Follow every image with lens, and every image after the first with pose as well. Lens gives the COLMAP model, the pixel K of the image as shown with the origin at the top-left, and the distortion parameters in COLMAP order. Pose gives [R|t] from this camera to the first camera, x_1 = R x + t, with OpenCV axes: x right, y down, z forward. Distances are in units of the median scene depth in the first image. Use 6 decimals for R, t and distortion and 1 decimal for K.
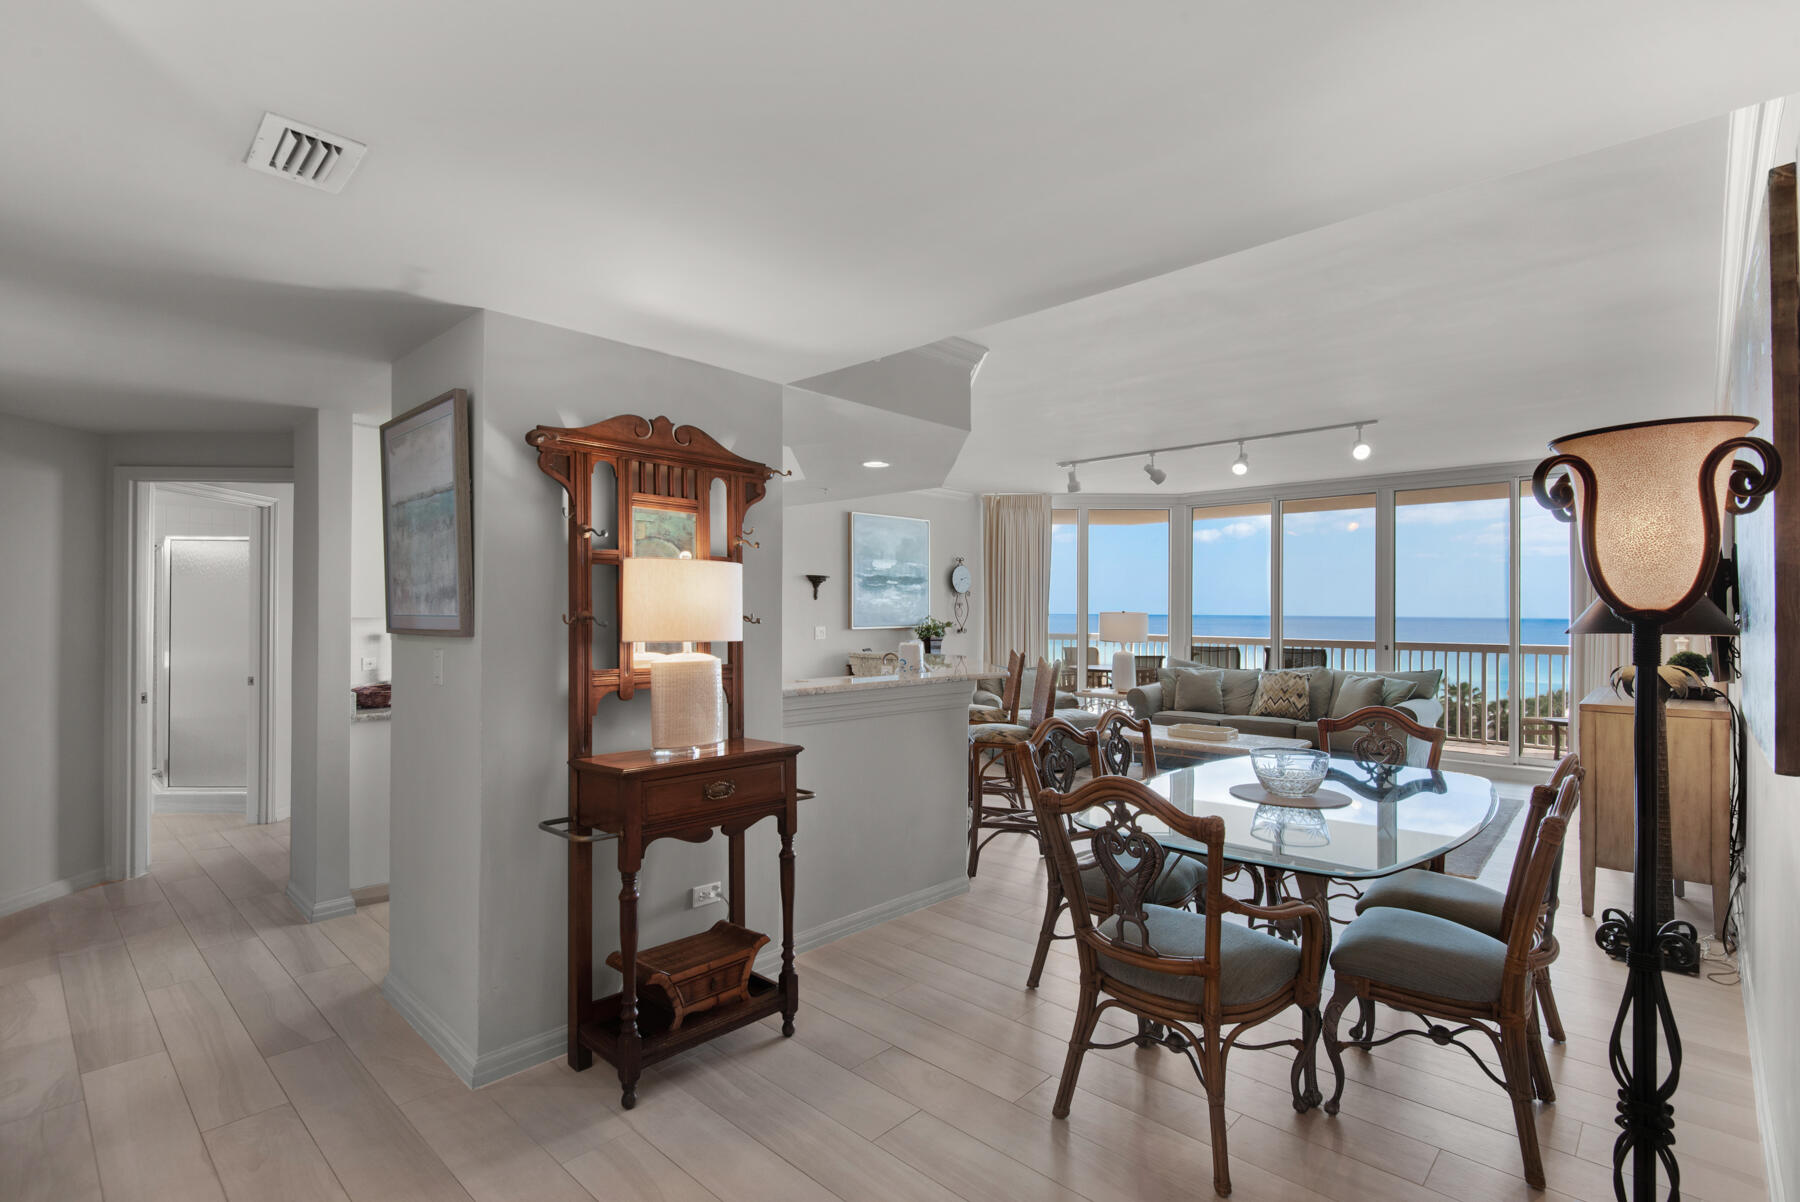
lens RADIAL K [[860.0, 0, 896.8], [0, 860.0, 614.2], [0, 0, 1]] dist [0.004271, 0.000107]
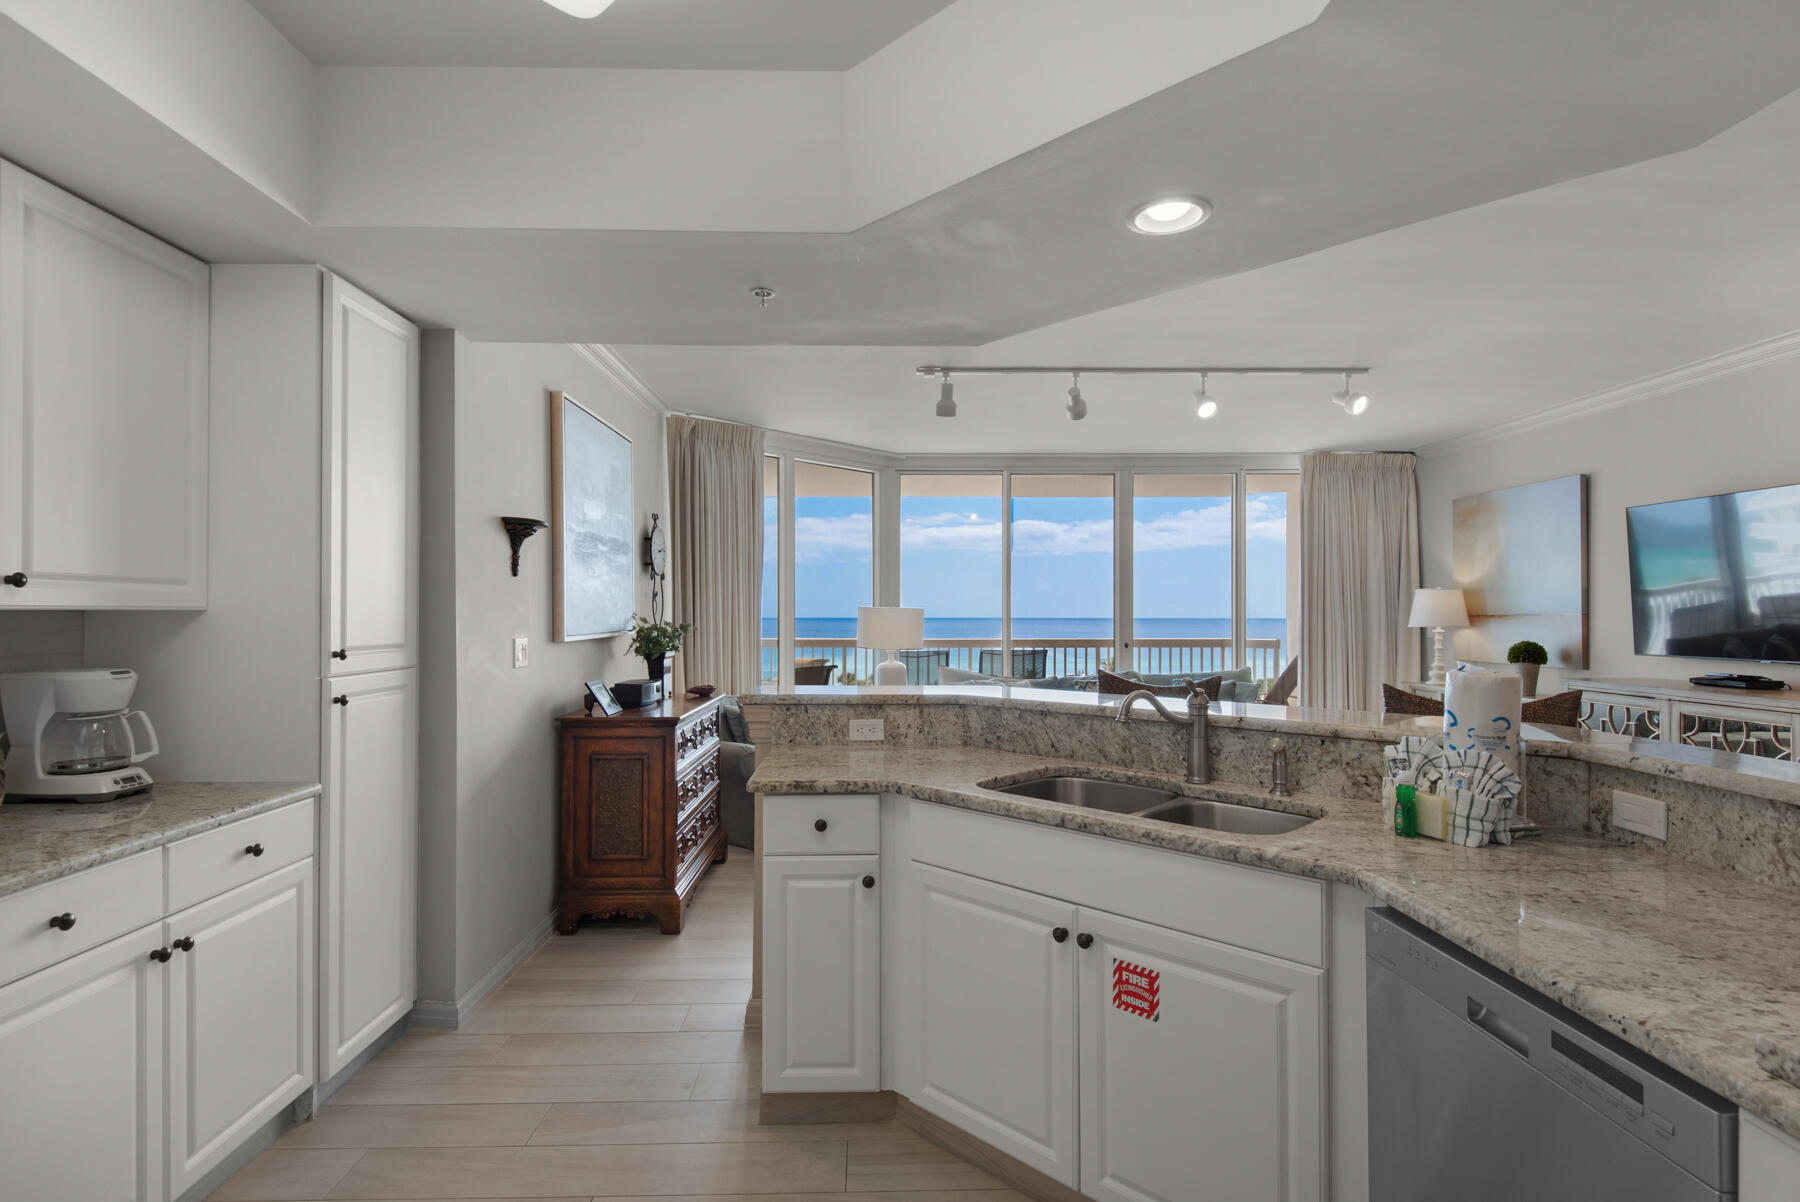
lens RADIAL K [[860.0, 0, 891.1], [0, 860.0, 607.8], [0, 0, 1]] dist [0.004271, 0.000107]
pose [[0.712289, -0.000221, 0.701886, -0.246315], [0.007031, 0.999952, -0.006821, 0.003334], [-0.701851, 0.009793, 0.712256, 0.527717]]
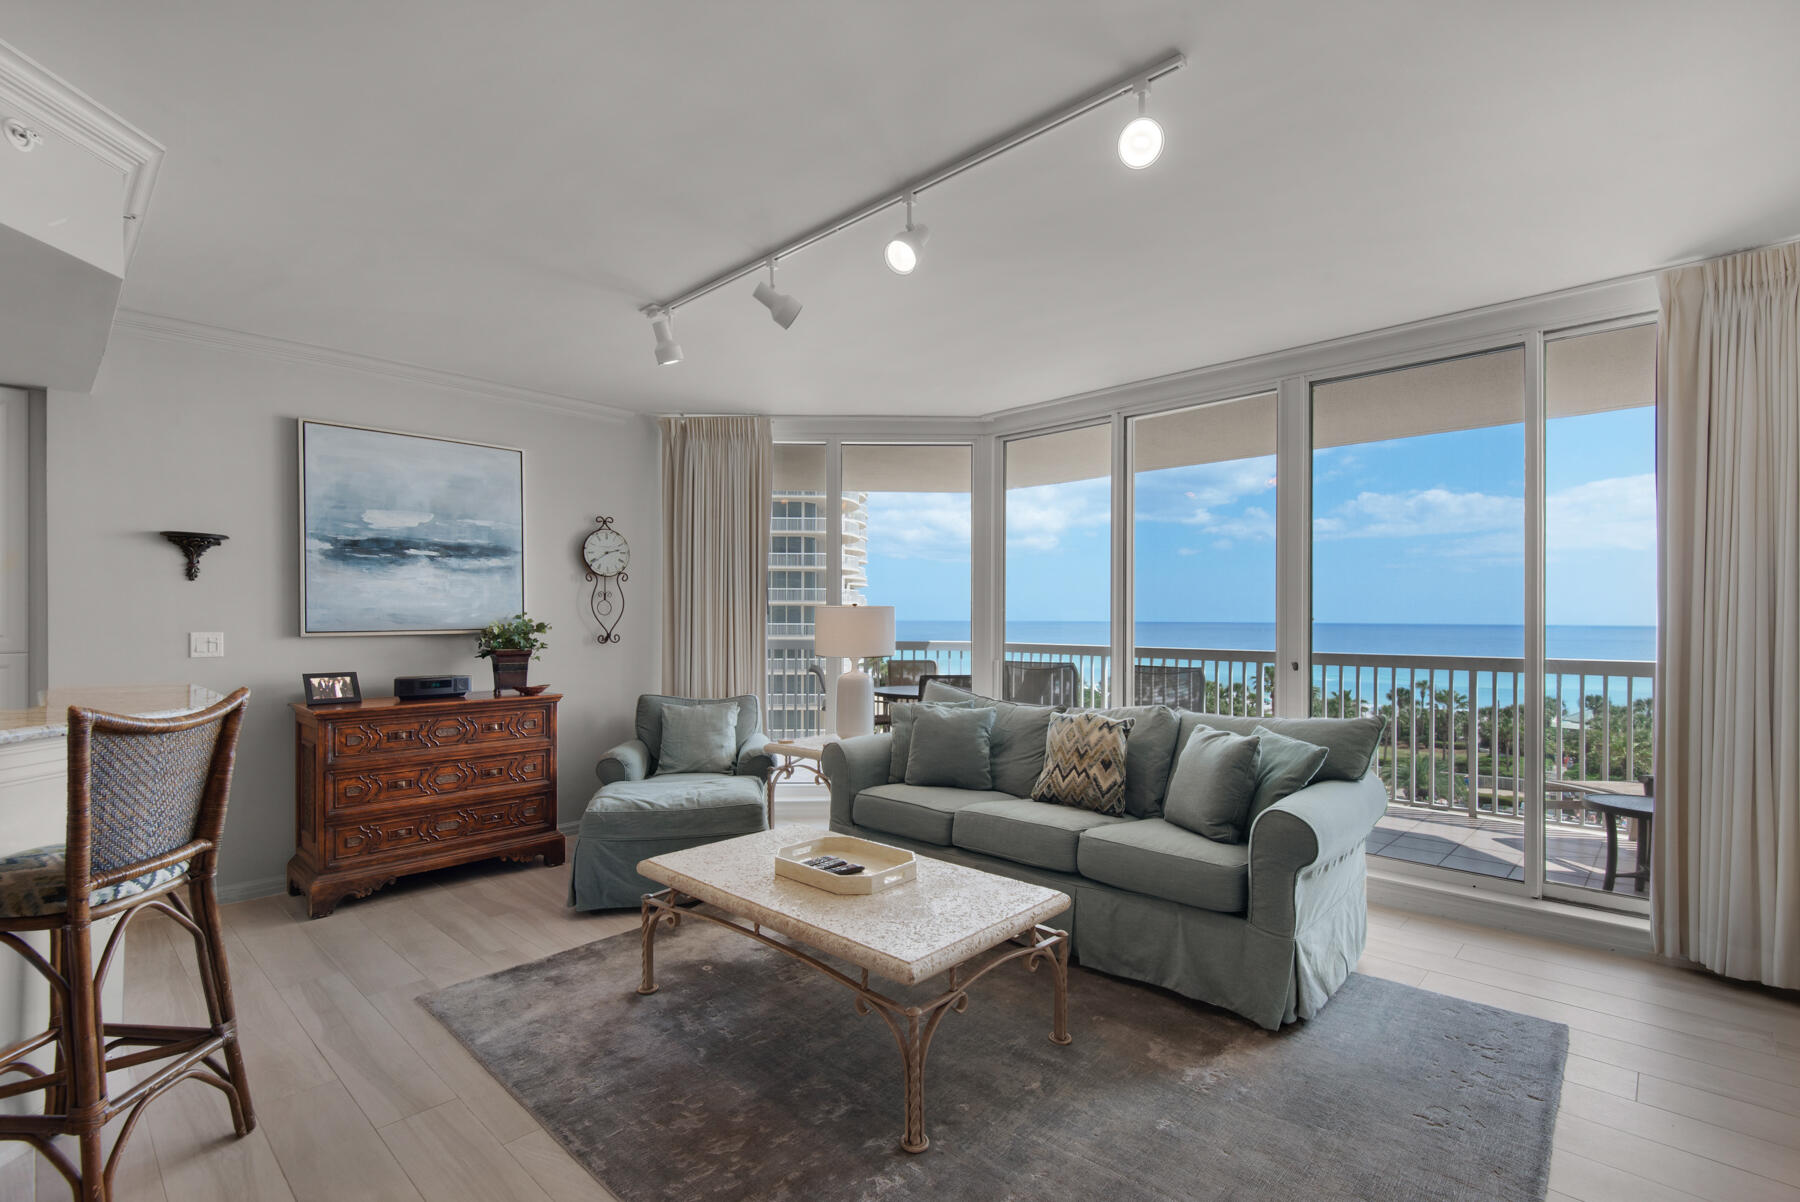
lens RADIAL K [[817.9, 0, 913.0], [0, 817.9, 606.1], [0, 0, 1]] dist [0.001688, -0.000489]
pose [[0.999760, -0.006612, 0.020897, 0.308976], [0.006938, 0.999855, -0.015581, 0.008381], [-0.020791, 0.015723, 0.999660, 0.469341]]
